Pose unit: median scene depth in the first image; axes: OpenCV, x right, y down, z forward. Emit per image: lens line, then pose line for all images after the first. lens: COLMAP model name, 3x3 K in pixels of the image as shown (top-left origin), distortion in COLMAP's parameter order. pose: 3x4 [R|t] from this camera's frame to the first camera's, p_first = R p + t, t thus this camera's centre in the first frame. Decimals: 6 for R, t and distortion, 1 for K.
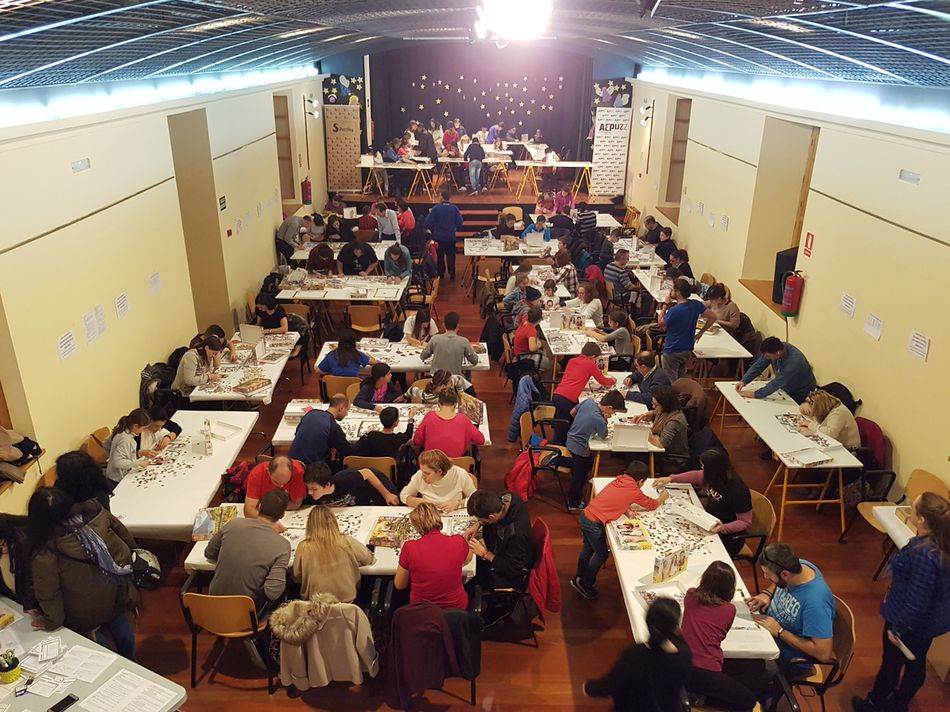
lens RADIAL K [[749.6, 0, 481.5], [0, 749.6, 369.1], [0, 0, 1]] dist [0.005945, 0.003250]
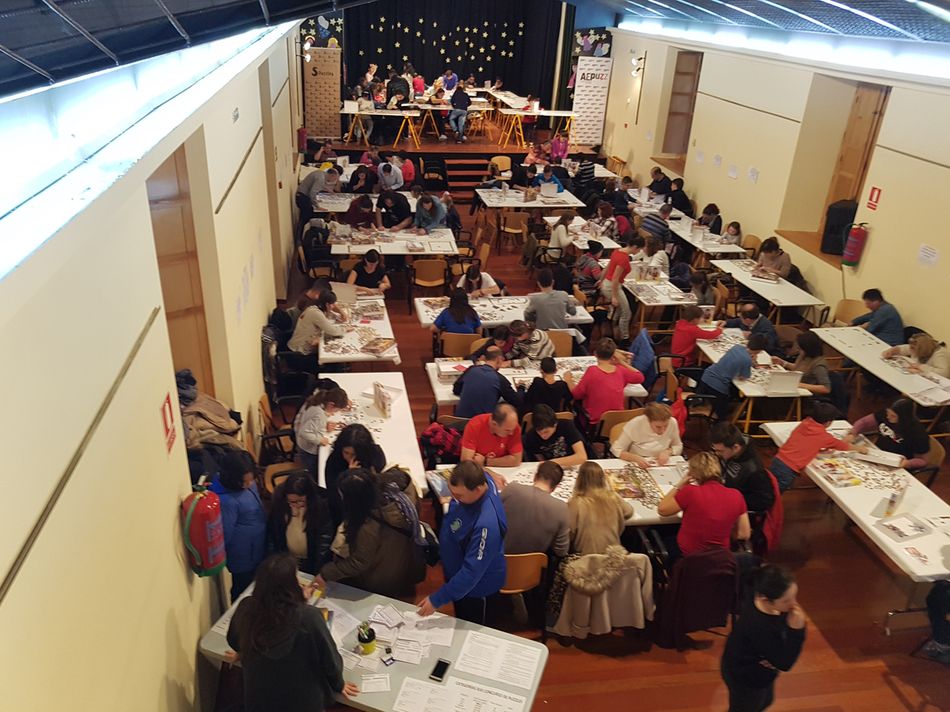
lens RADIAL K [[755.3, 0, 475.0], [0, 755.3, 356.0], [0, 0, 1]] dist [-0.003750, 0.003111]
pose [[0.989634, -0.031519, 0.140108, -0.180144], [0.024409, 0.998340, 0.052177, -0.006822], [-0.141520, -0.048216, 0.988760, 0.003819]]
